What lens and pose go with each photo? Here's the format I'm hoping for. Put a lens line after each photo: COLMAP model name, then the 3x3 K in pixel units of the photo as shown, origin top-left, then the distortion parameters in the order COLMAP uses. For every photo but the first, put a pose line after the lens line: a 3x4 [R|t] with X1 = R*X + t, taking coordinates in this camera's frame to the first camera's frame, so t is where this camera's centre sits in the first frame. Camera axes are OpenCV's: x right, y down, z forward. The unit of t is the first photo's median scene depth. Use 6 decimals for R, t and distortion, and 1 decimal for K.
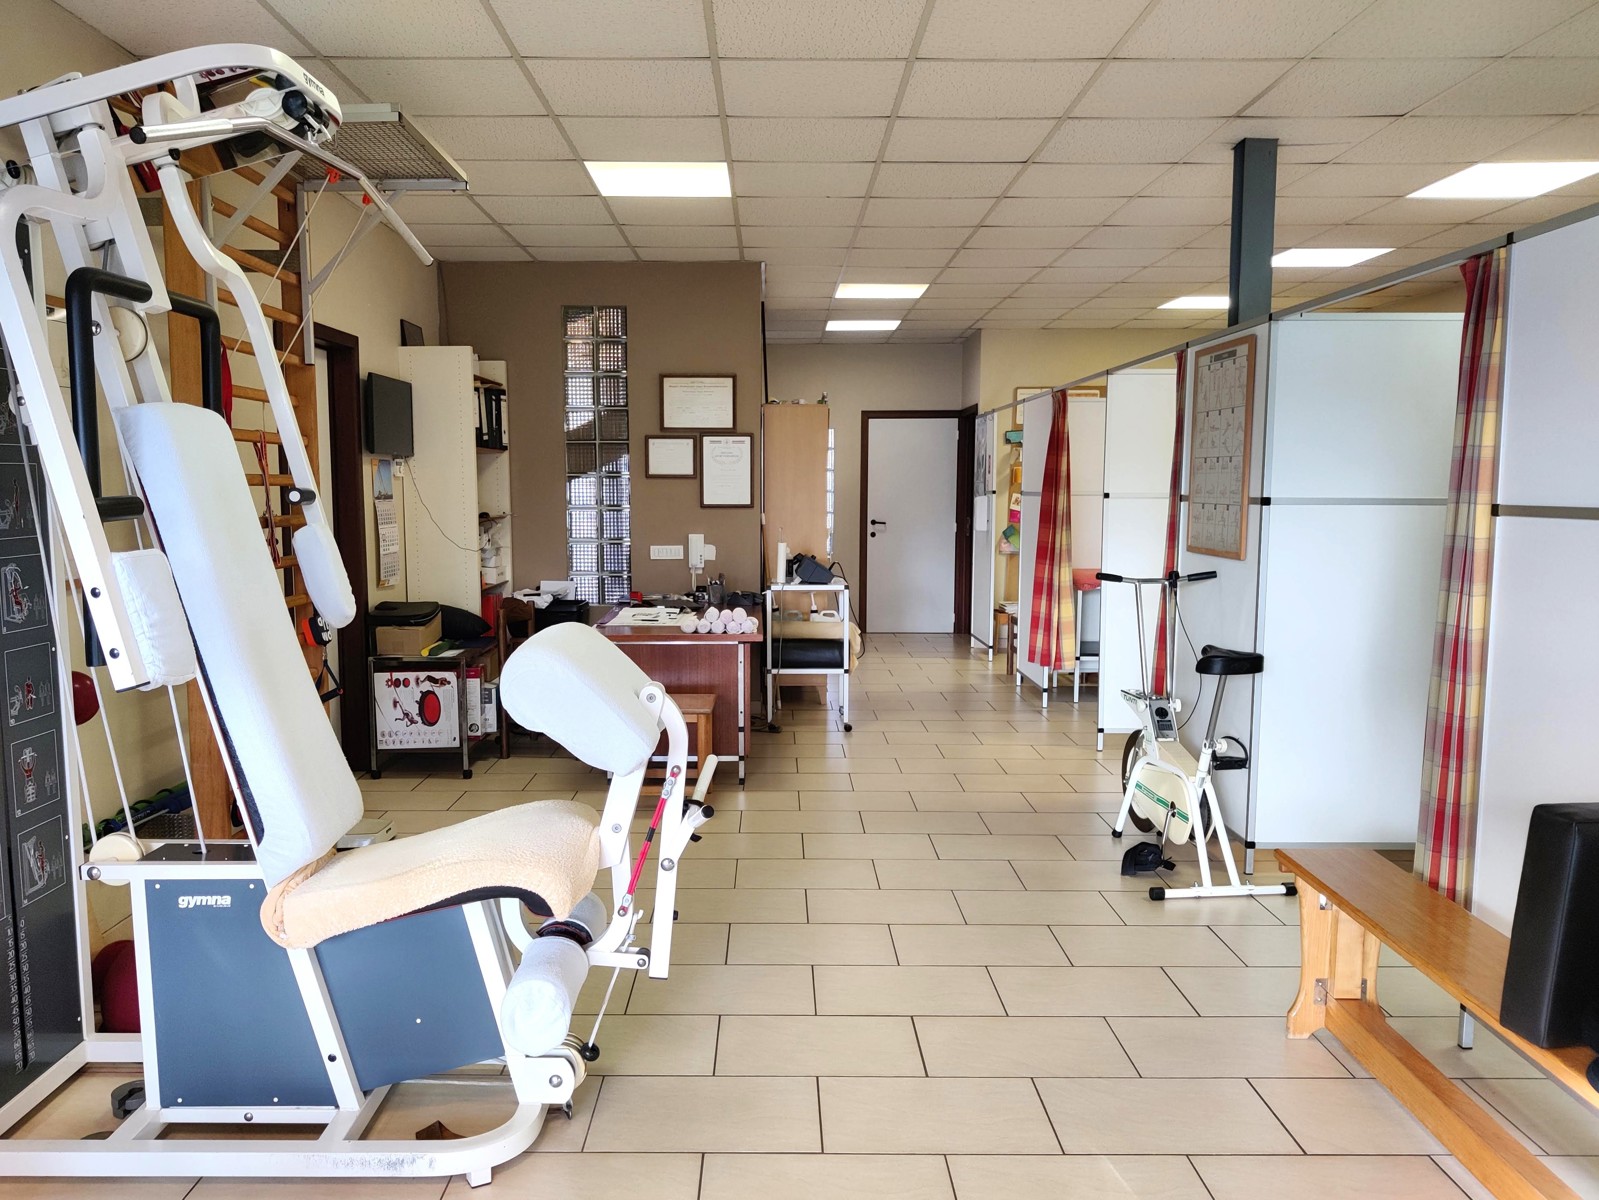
lens RADIAL K [[1231.9, 0, 753.7], [0, 1231.9, 573.6], [0, 0, 1]] dist [0.072081, -0.160891]
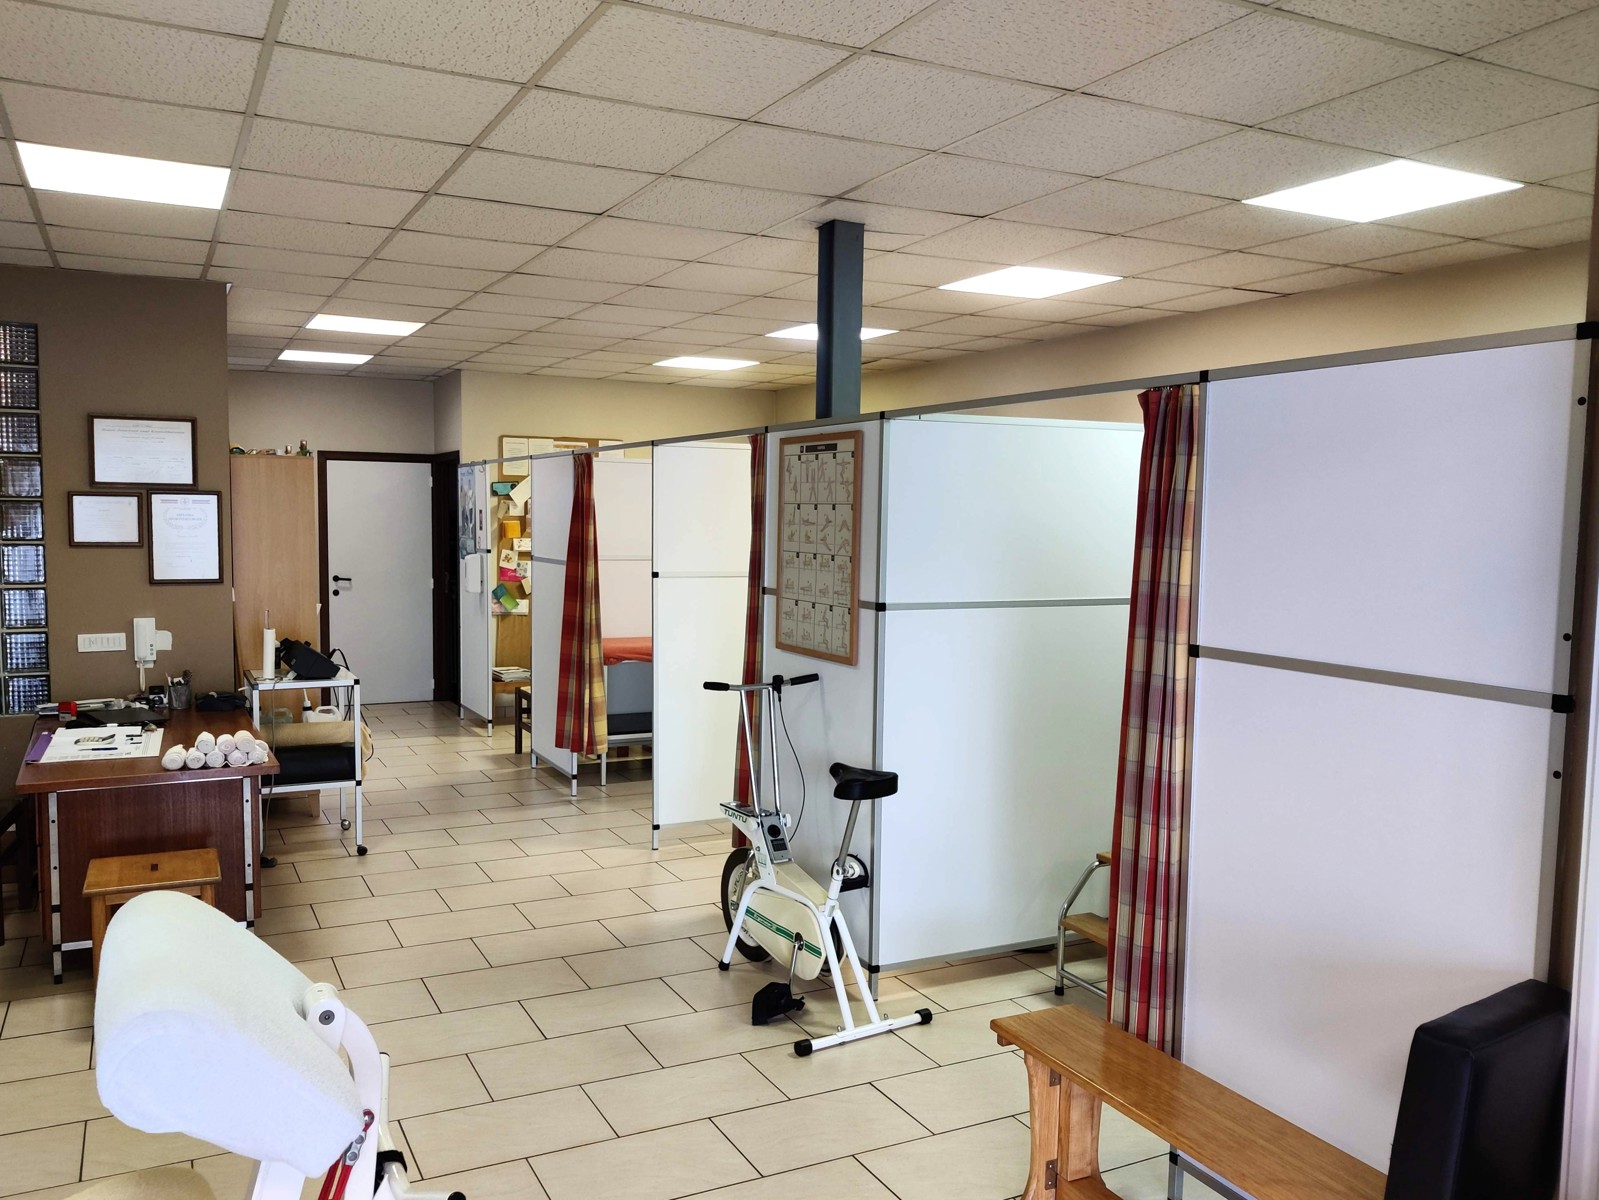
lens RADIAL K [[1231.9, 0, 753.7], [0, 1231.9, 573.6], [0, 0, 1]] dist [0.072081, -0.160891]
pose [[0.887189, -0.015033, 0.461160, -0.085980], [0.021583, 0.999727, -0.008932, -0.057945], [-0.460900, 0.017877, 0.887272, 0.148135]]
